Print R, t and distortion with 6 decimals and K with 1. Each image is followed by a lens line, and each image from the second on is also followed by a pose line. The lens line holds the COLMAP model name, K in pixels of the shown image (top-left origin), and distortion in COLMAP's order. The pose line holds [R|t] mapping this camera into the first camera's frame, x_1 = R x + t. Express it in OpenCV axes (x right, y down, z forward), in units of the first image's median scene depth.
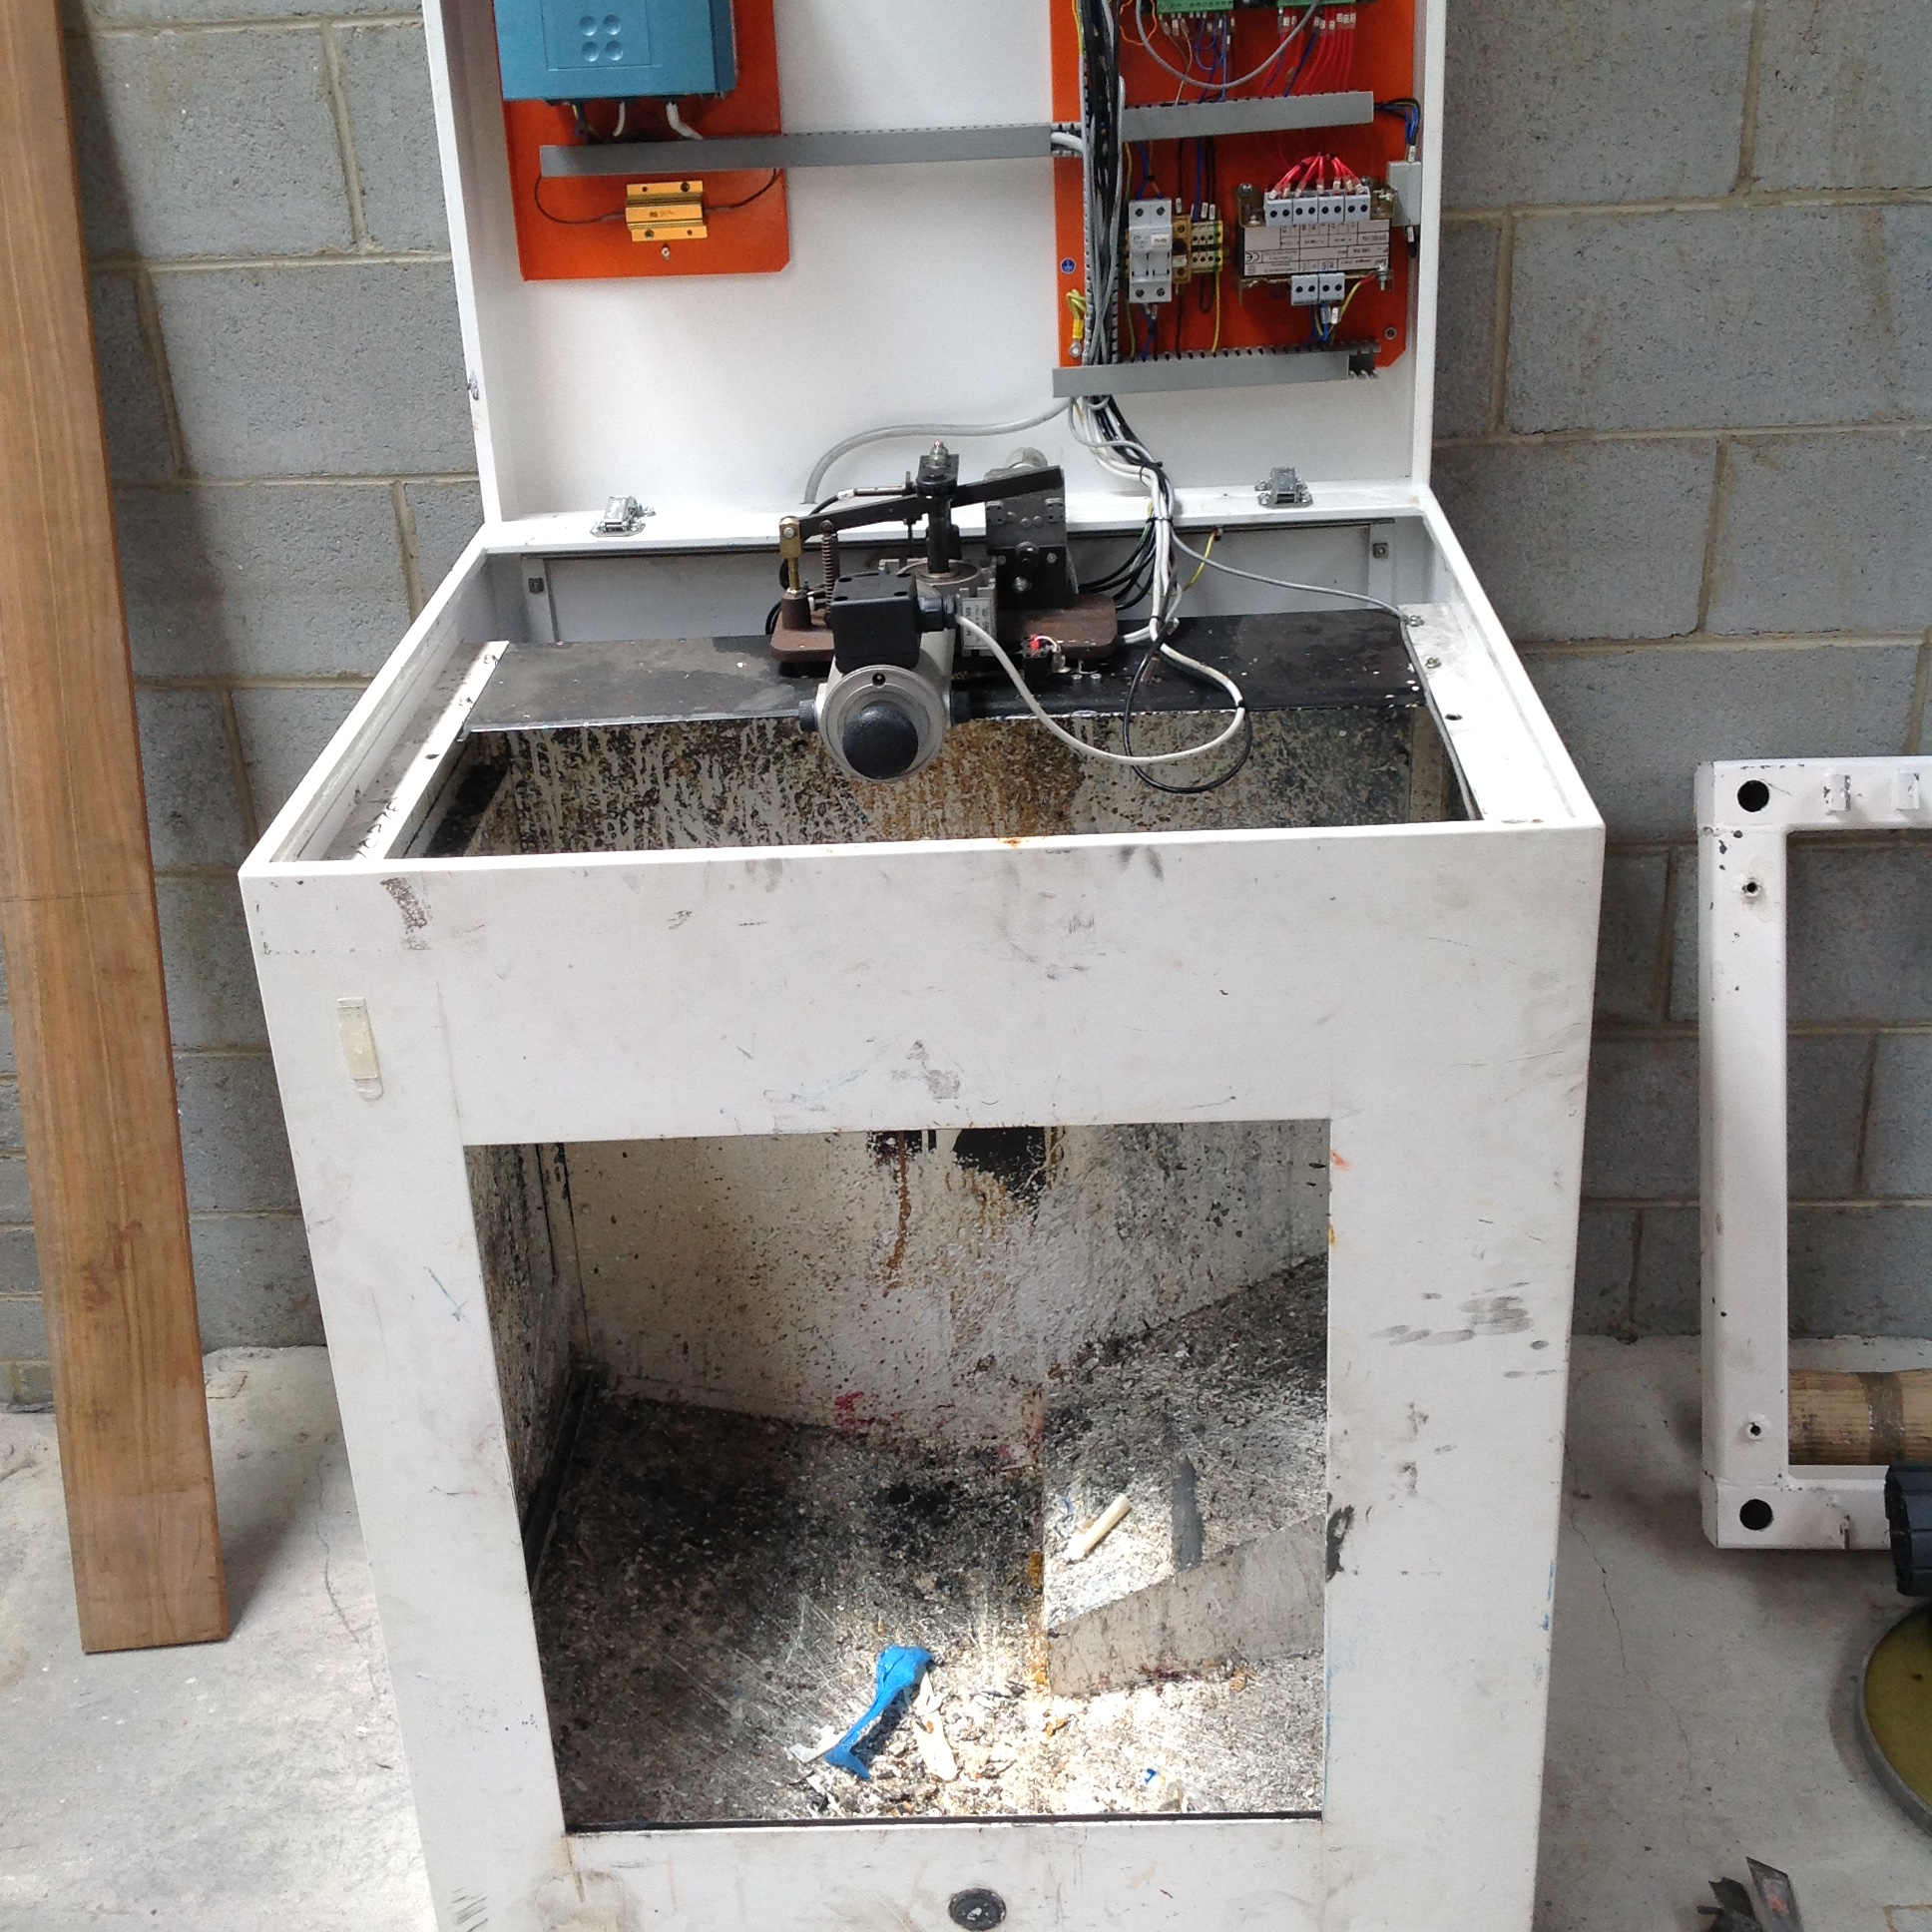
lens RADIAL K [[2487.0, 0, 942.3], [0, 2487.0, 965.3], [0, 0, 1]] dist [0.188216, -0.447236]
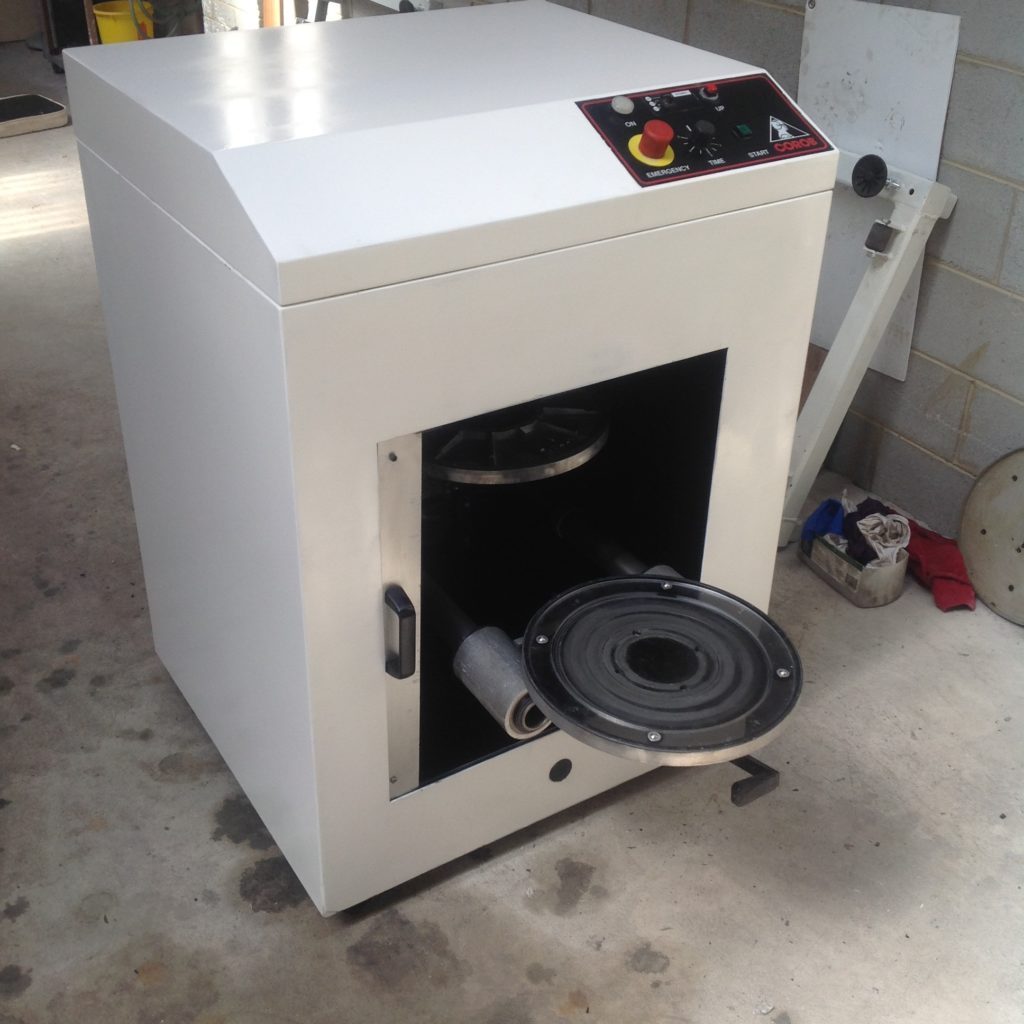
lens RADIAL K [[1318.2, 0, 499.4], [0, 1318.2, 511.6], [0, 0, 1]] dist [0.188216, -0.447236]
pose [[0.830816, -0.232265, 0.505765, -0.471880], [0.193721, 0.972613, 0.128436, 0.008864], [-0.521745, -0.008729, 0.853057, 0.074690]]
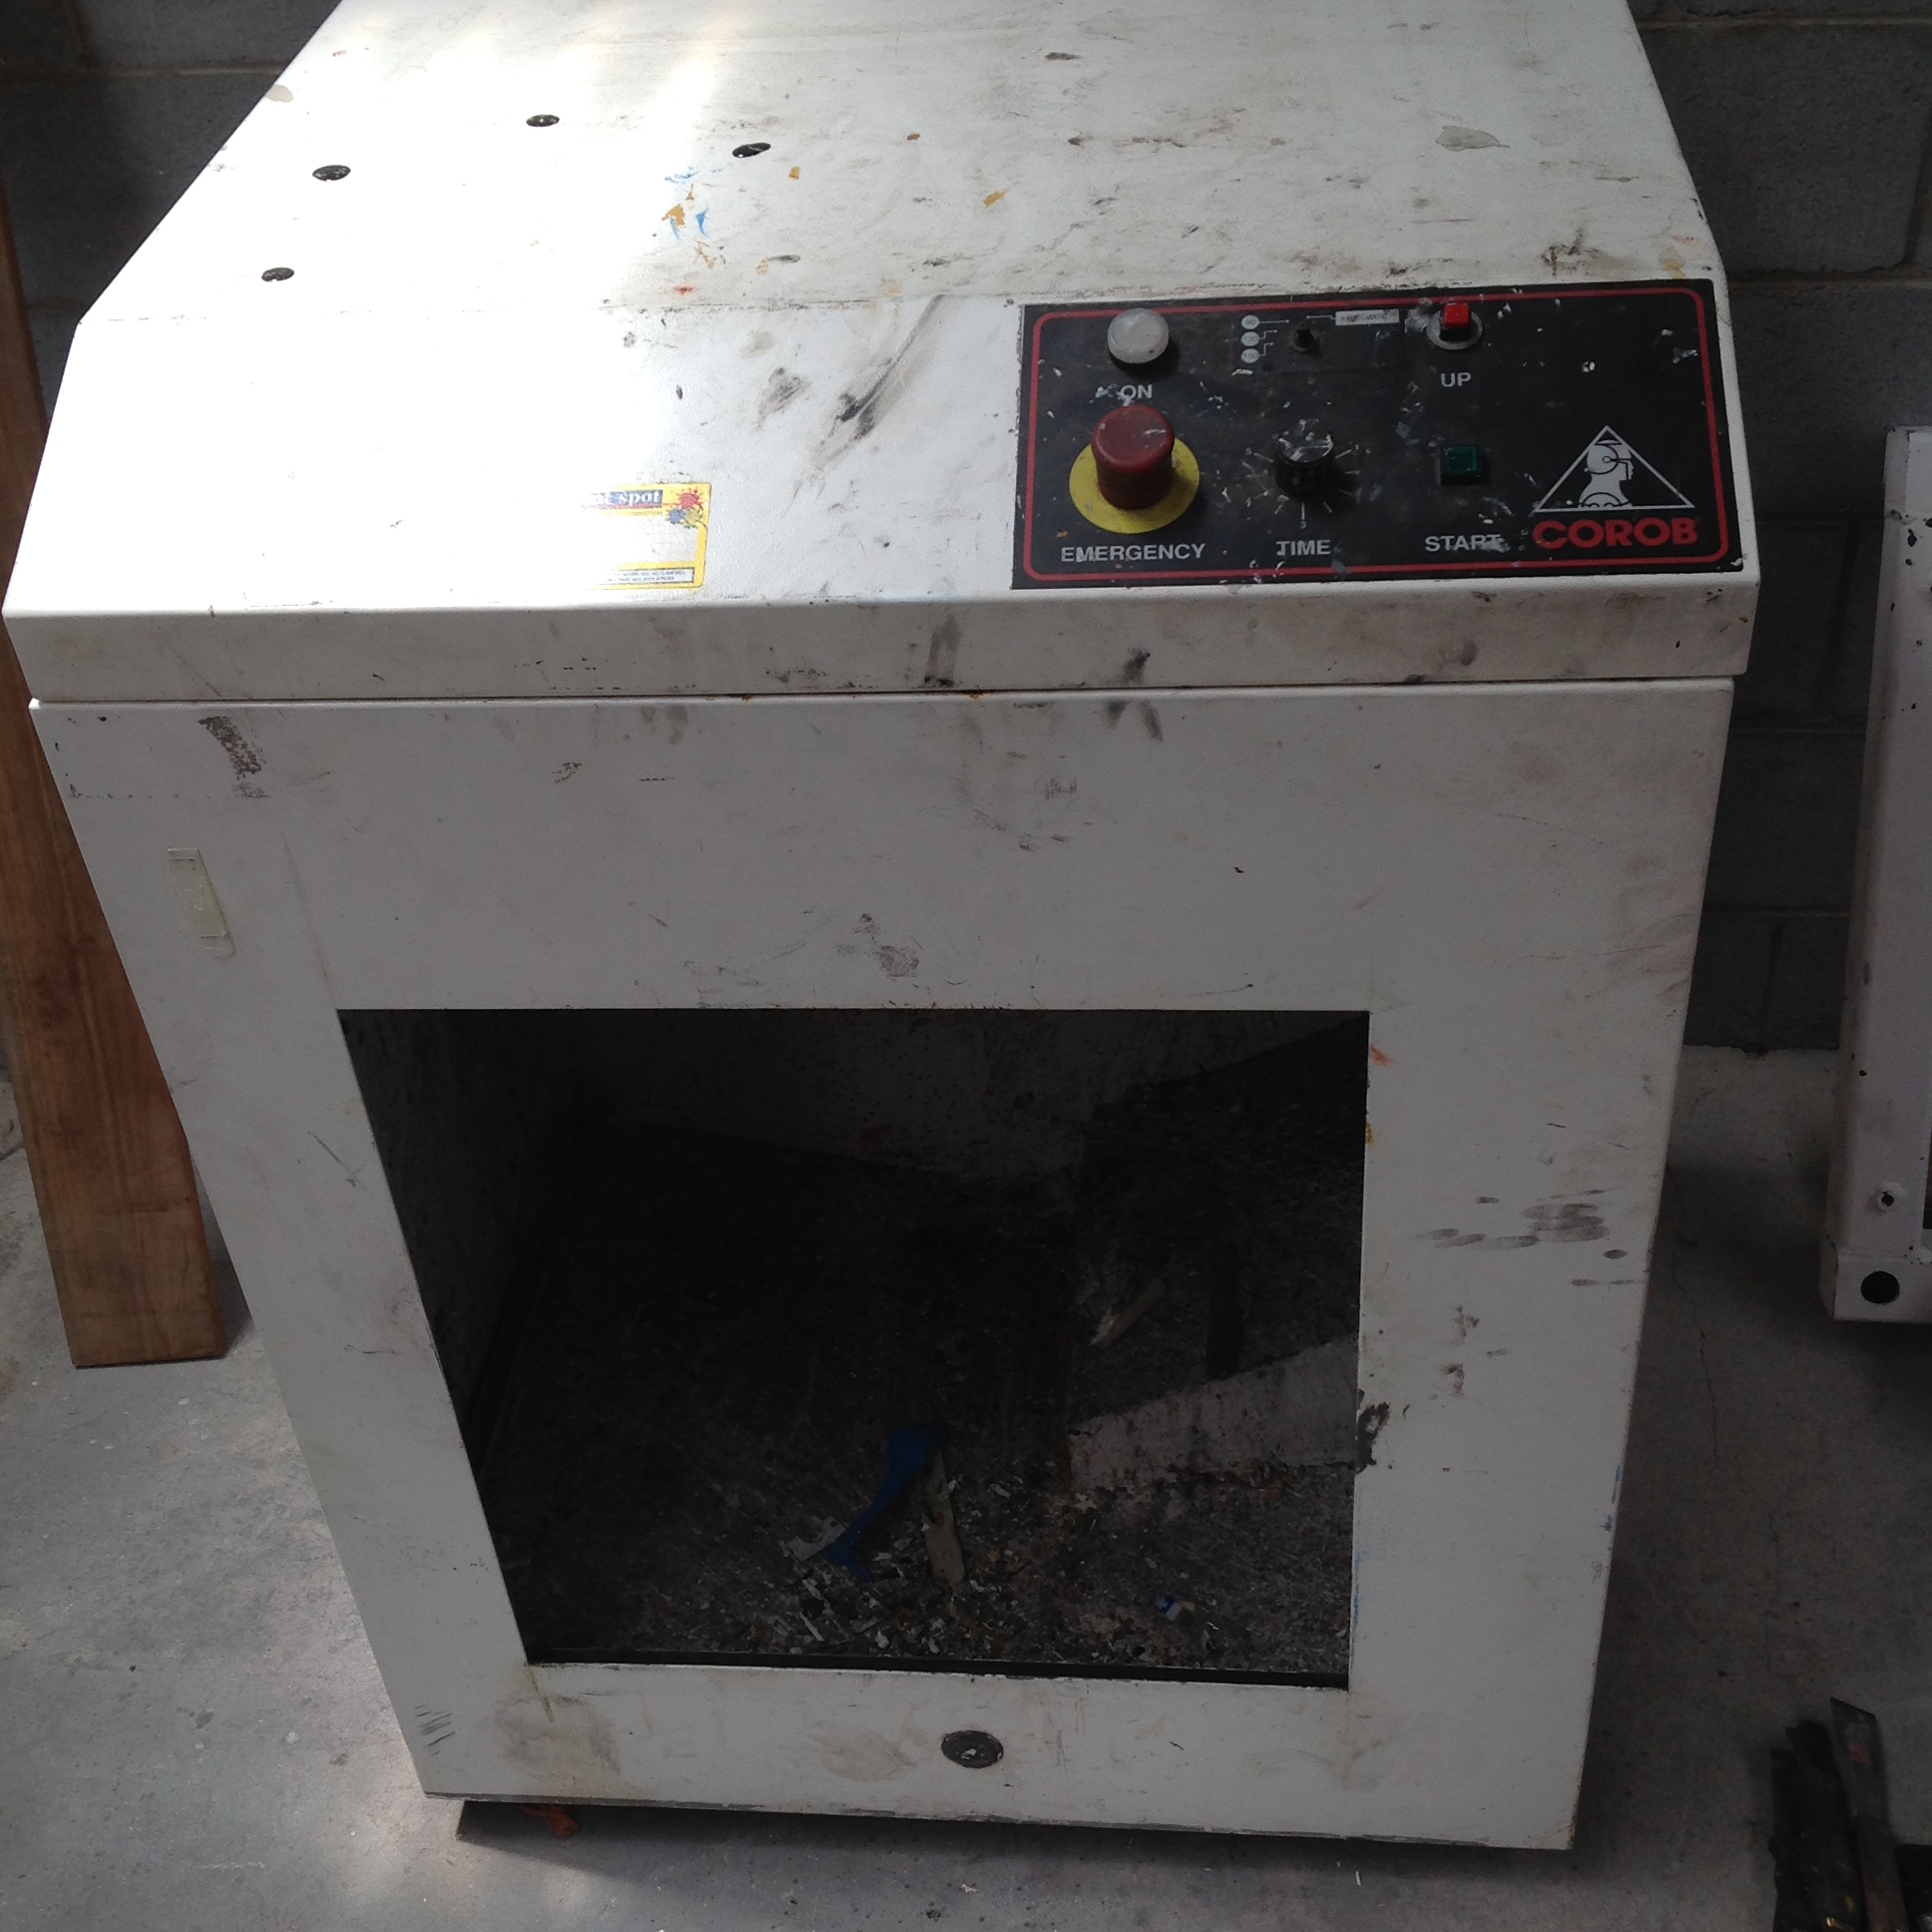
lens RADIAL K [[2487.0, 0, 942.3], [0, 2487.0, 965.3], [0, 0, 1]] dist [0.188216, -0.447236]
pose [[0.997806, 0.020053, -0.063095, 0.049420], [-0.005780, 0.975771, 0.218720, -0.096918], [0.065953, -0.217875, 0.973746, 0.144738]]
